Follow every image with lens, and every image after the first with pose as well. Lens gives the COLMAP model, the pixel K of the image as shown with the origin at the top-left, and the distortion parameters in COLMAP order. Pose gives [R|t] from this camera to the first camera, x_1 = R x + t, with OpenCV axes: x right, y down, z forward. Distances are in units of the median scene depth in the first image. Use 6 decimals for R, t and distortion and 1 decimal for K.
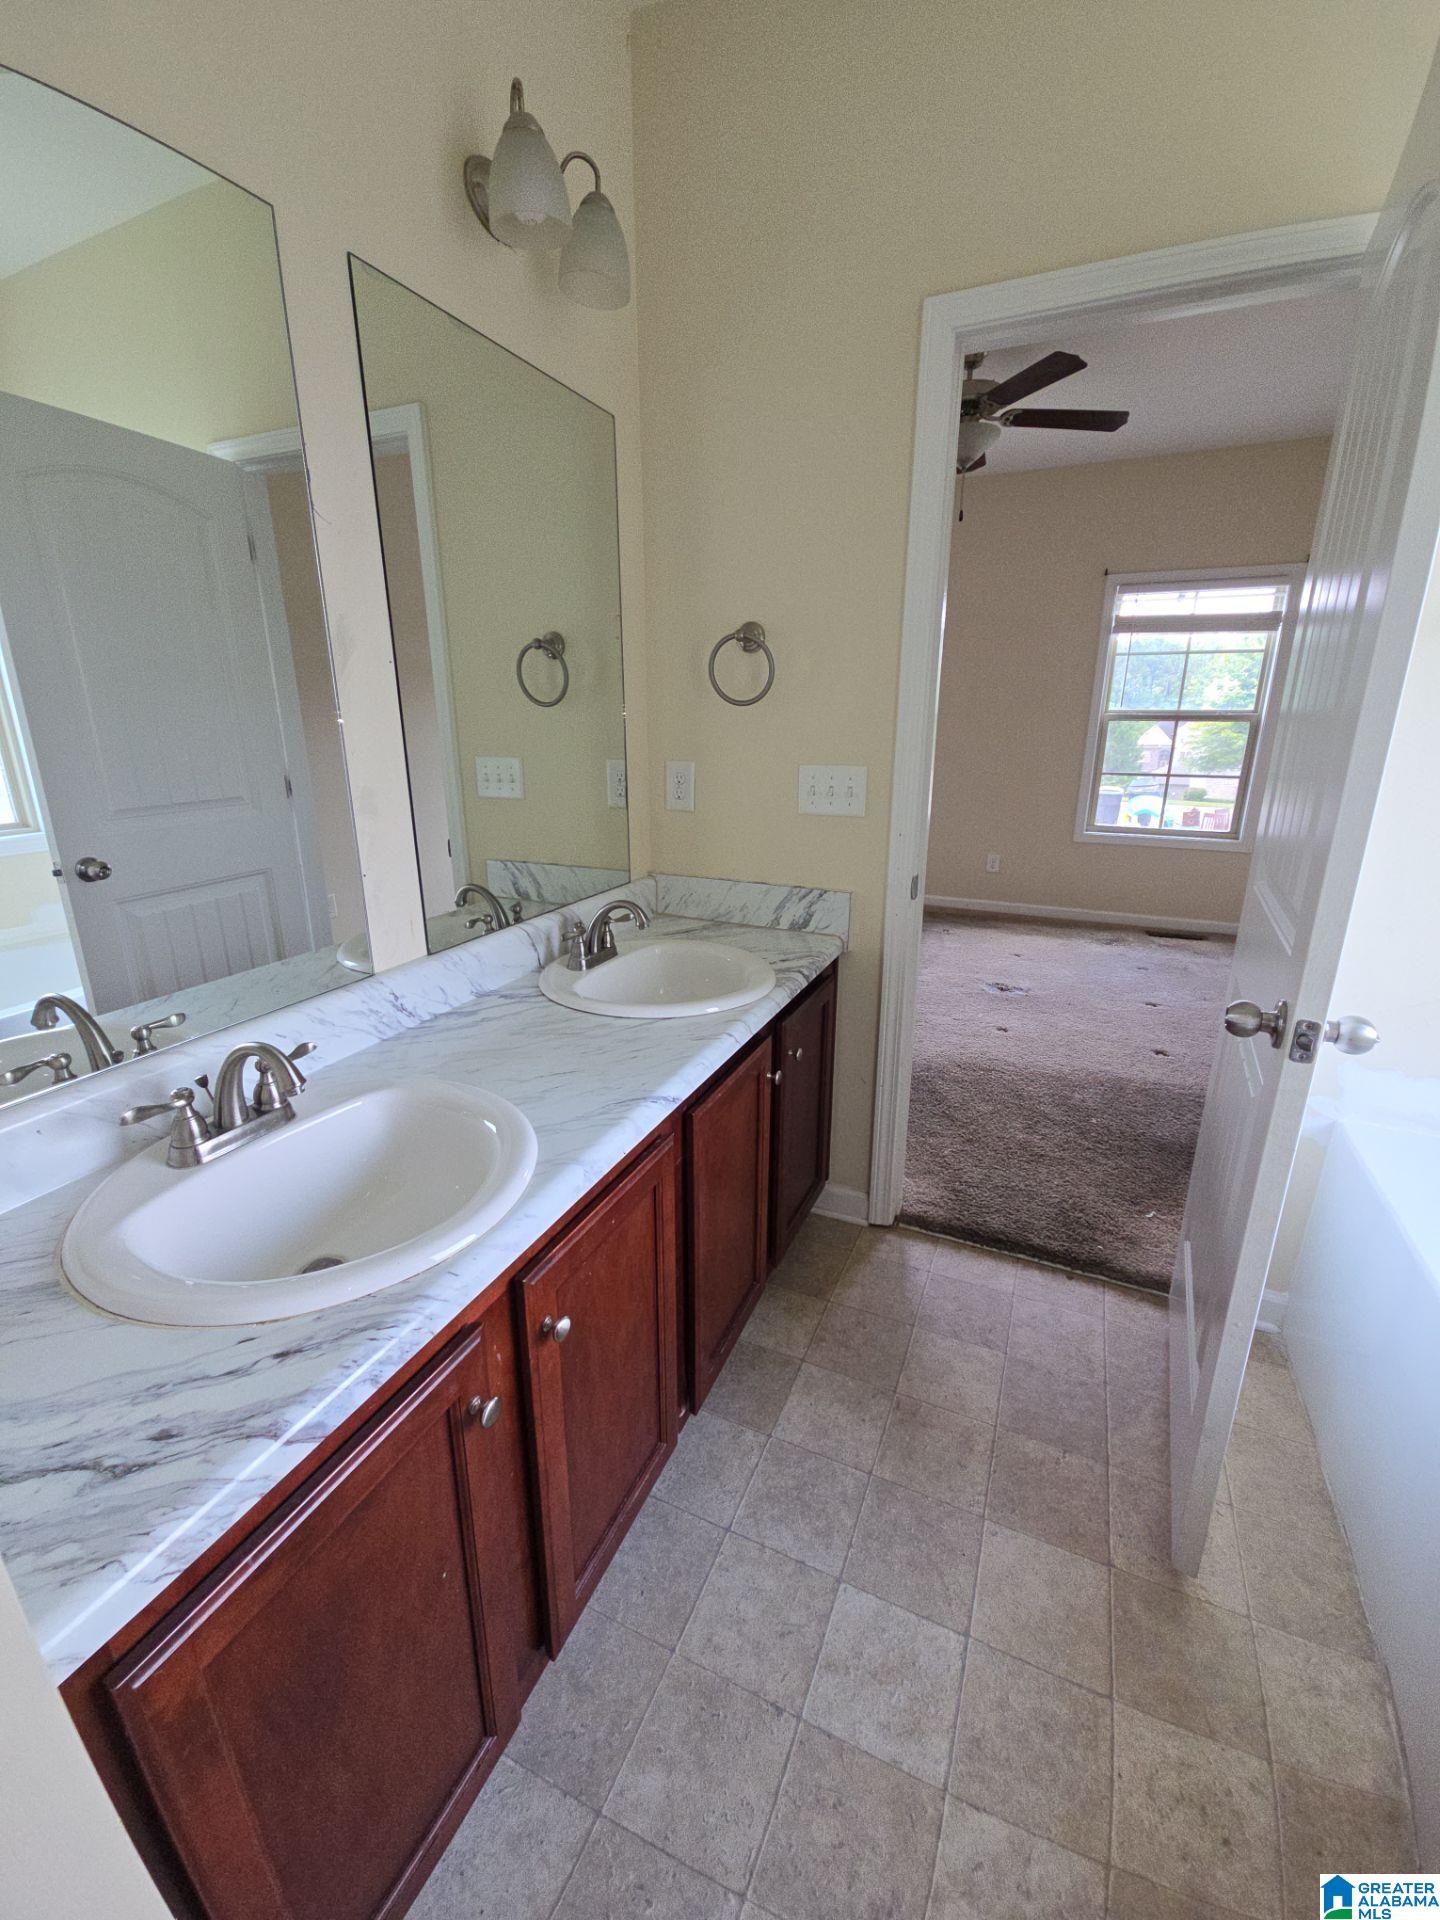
lens RADIAL K [[784.2, 0, 730.7], [0, 784.2, 943.5], [0, 0, 1]] dist [0.011811, -0.007798]
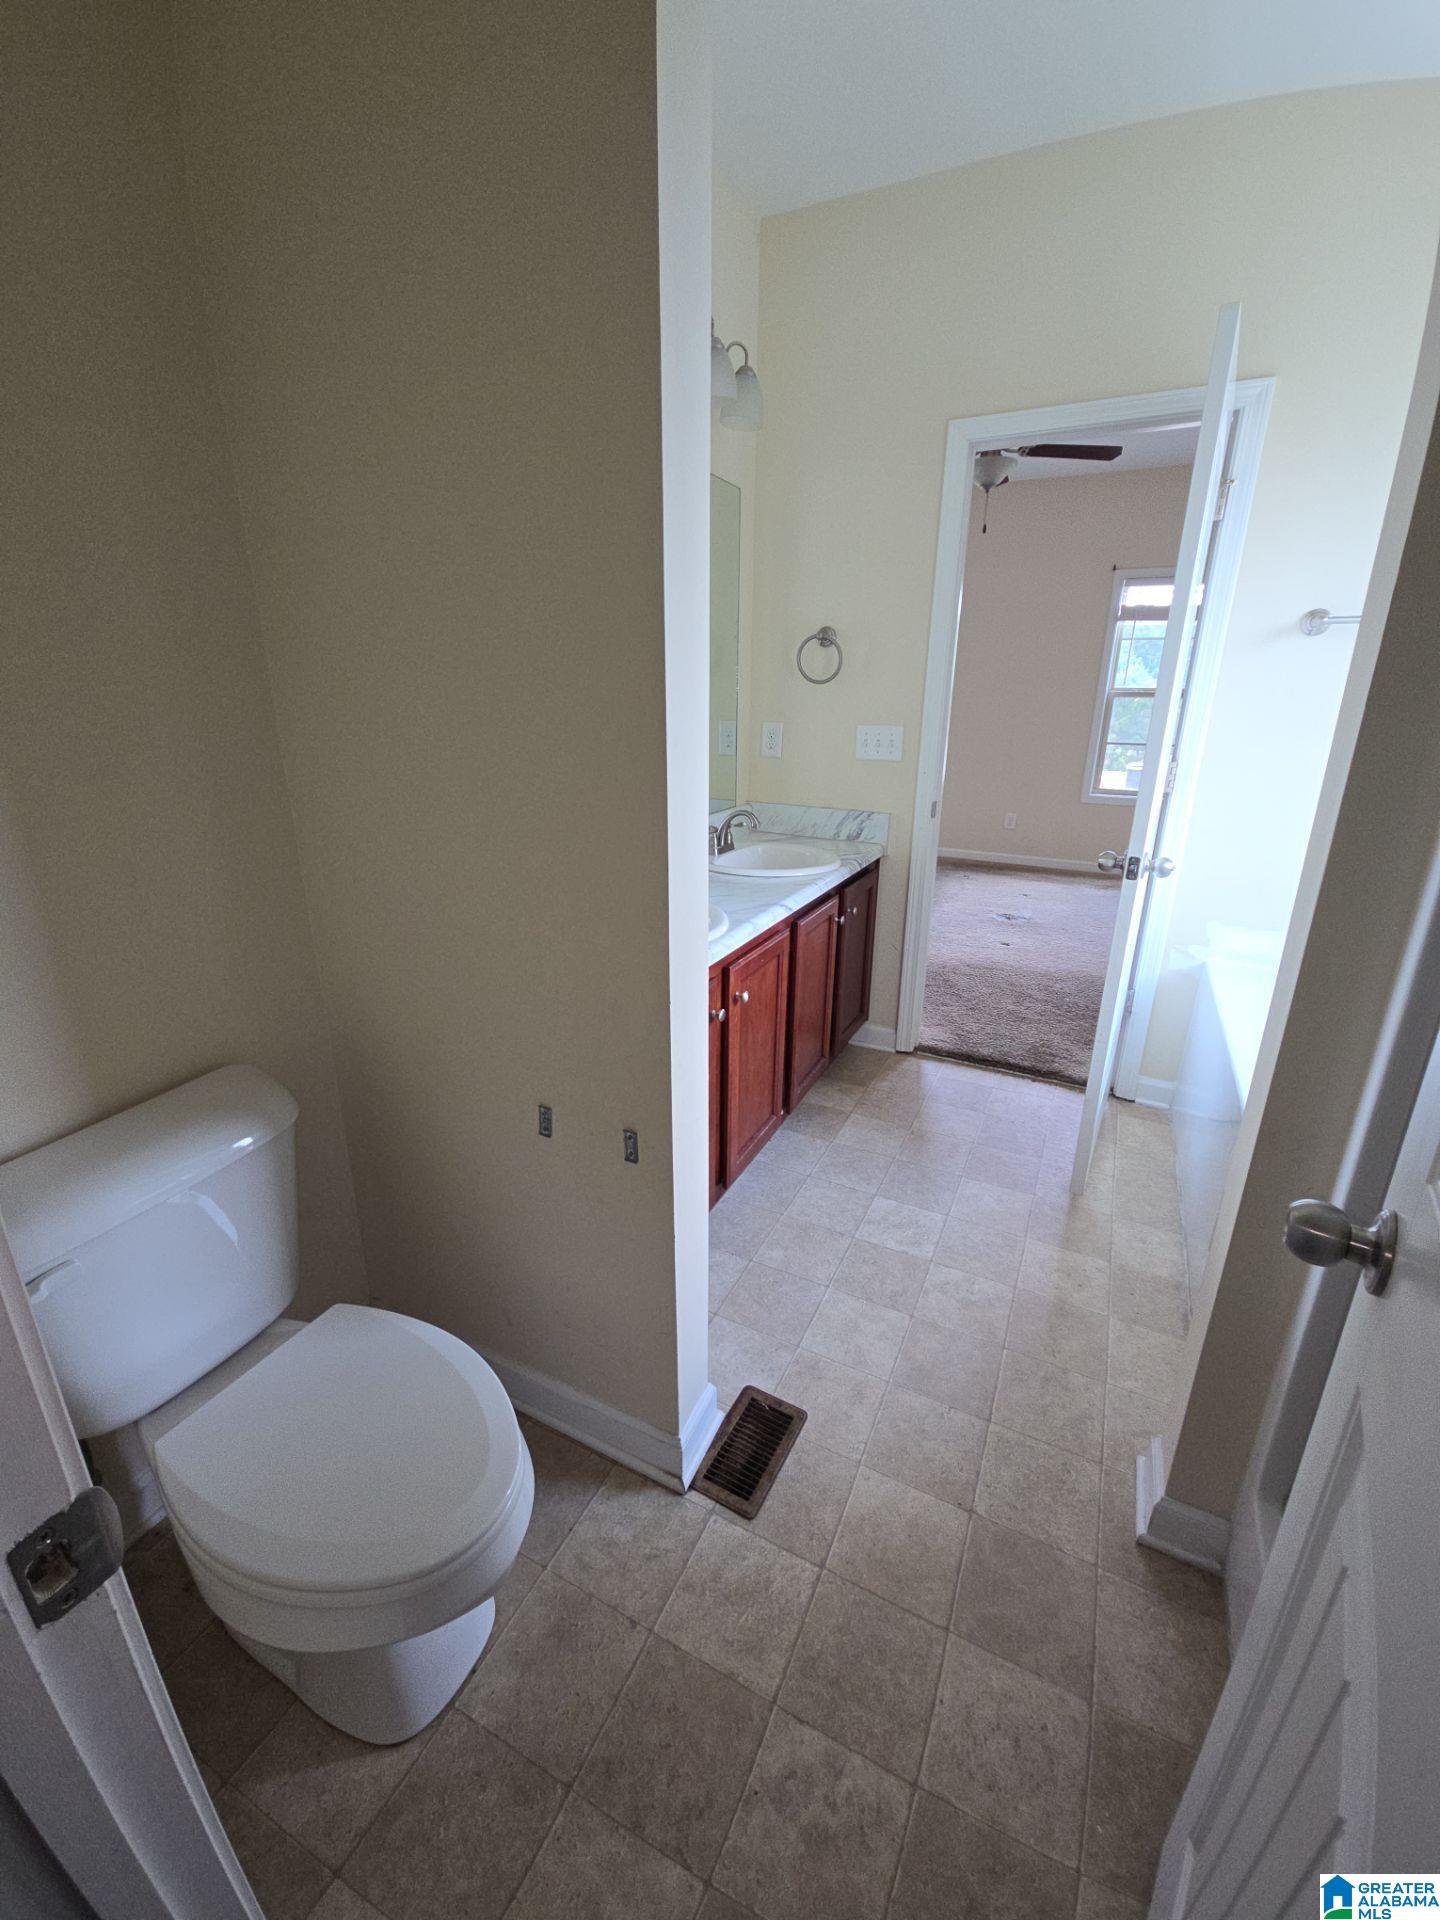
lens RADIAL K [[784.2, 0, 729.3], [0, 784.2, 938.8], [0, 0, 1]] dist [0.011811, -0.007798]
pose [[0.999091, 0.021926, -0.036546, -0.102717], [-0.020935, 0.999408, 0.027287, 0.158801], [0.037123, -0.026497, 0.998959, -0.562409]]
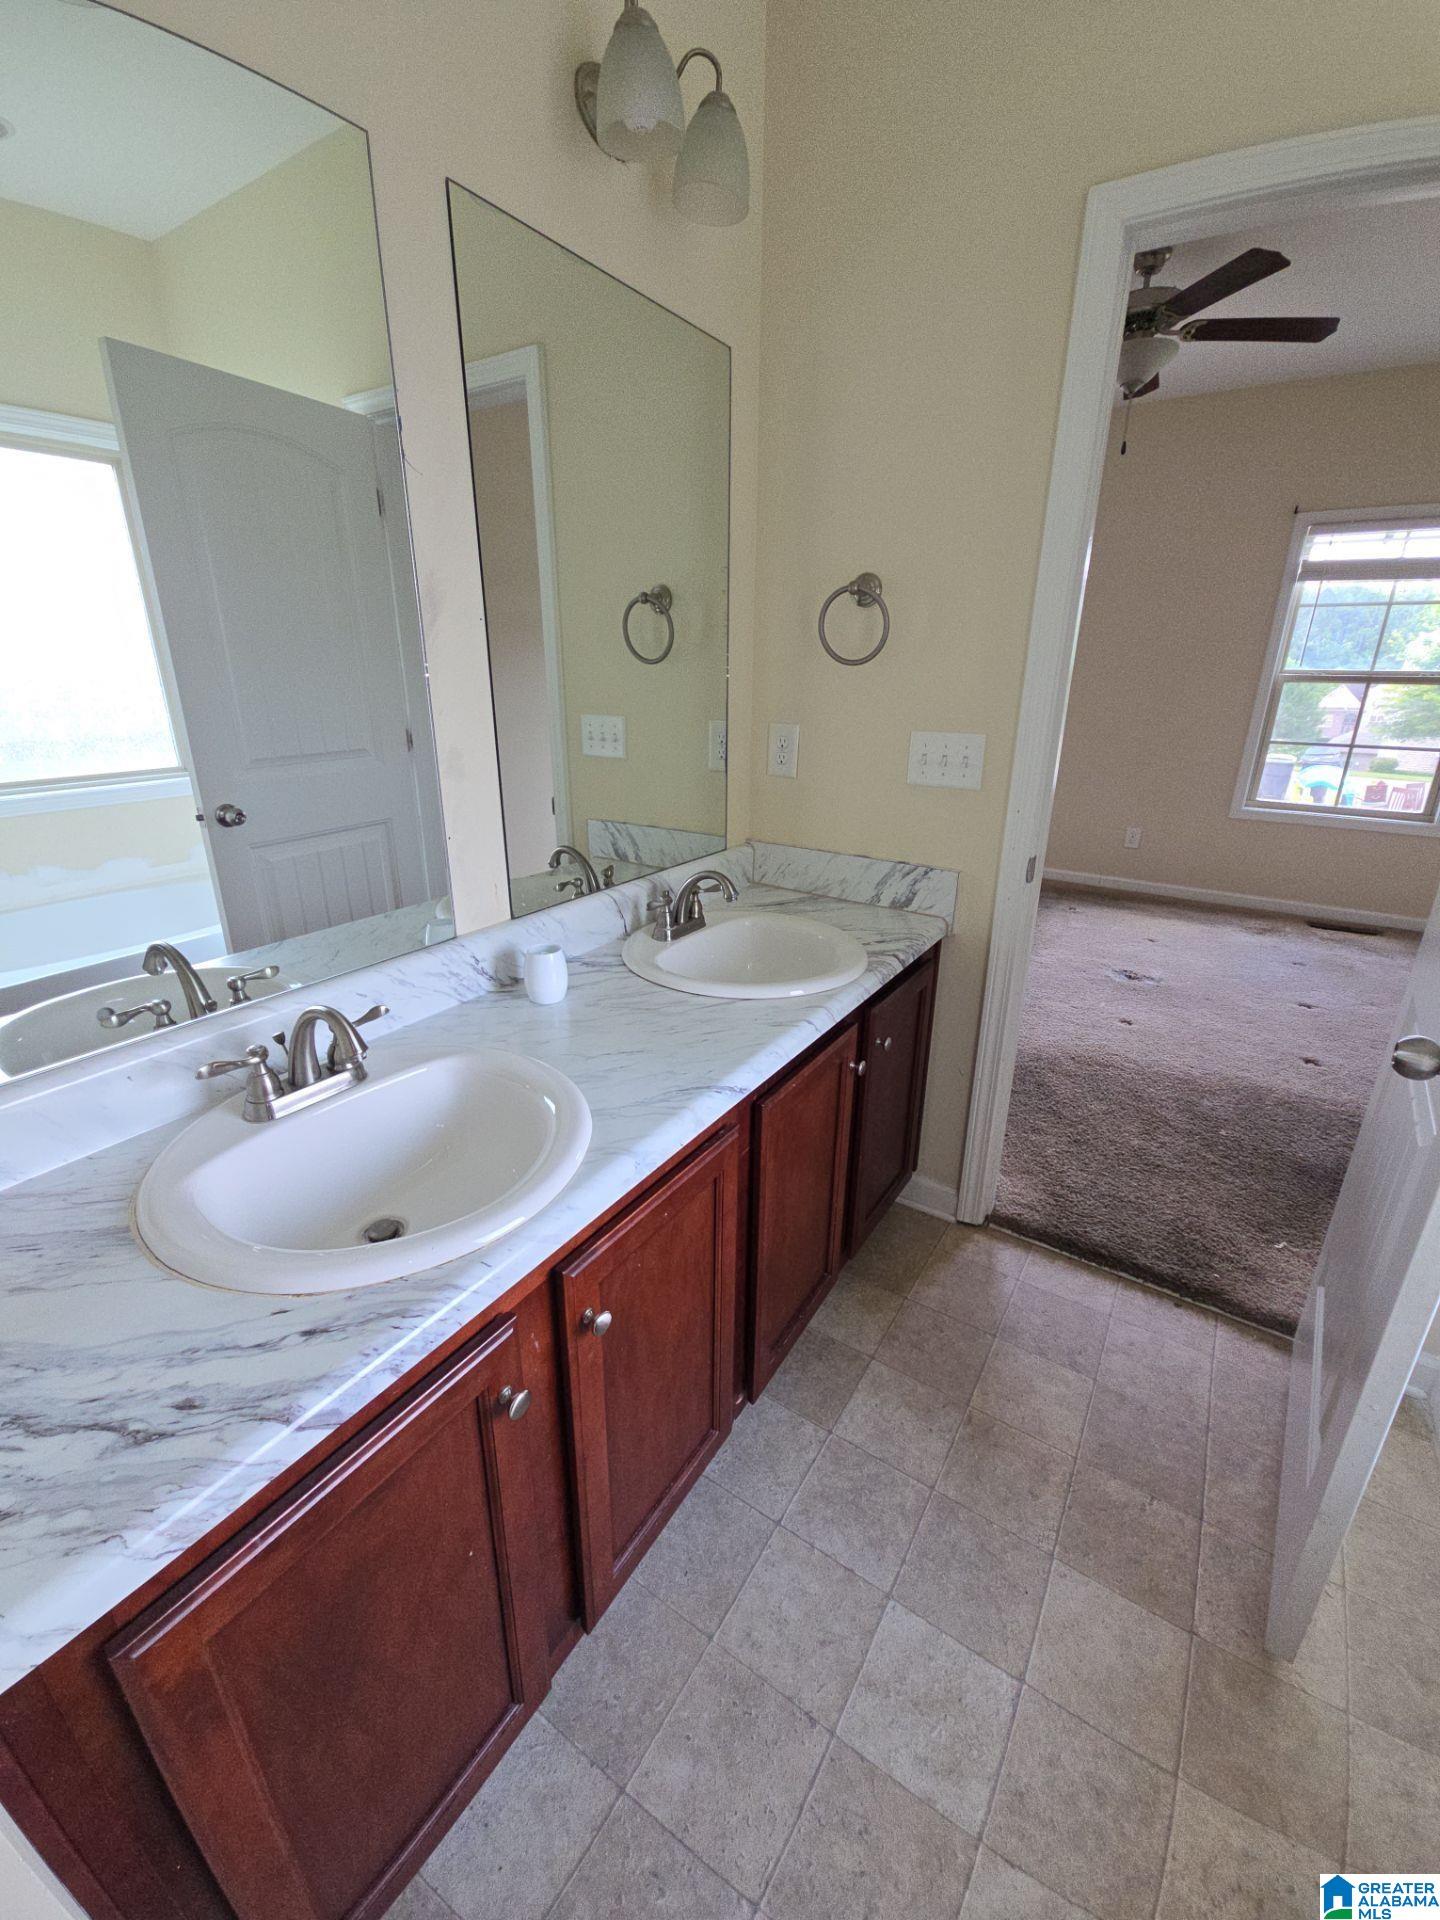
lens RADIAL K [[784.2, 0, 730.9], [0, 784.2, 944.1], [0, 0, 1]] dist [0.011811, -0.007798]
pose [[0.987772, 0.059867, -0.143952, 0.030092], [-0.052017, 0.996978, 0.057694, -0.022600], [0.146971, -0.049500, 0.987901, 0.048972]]
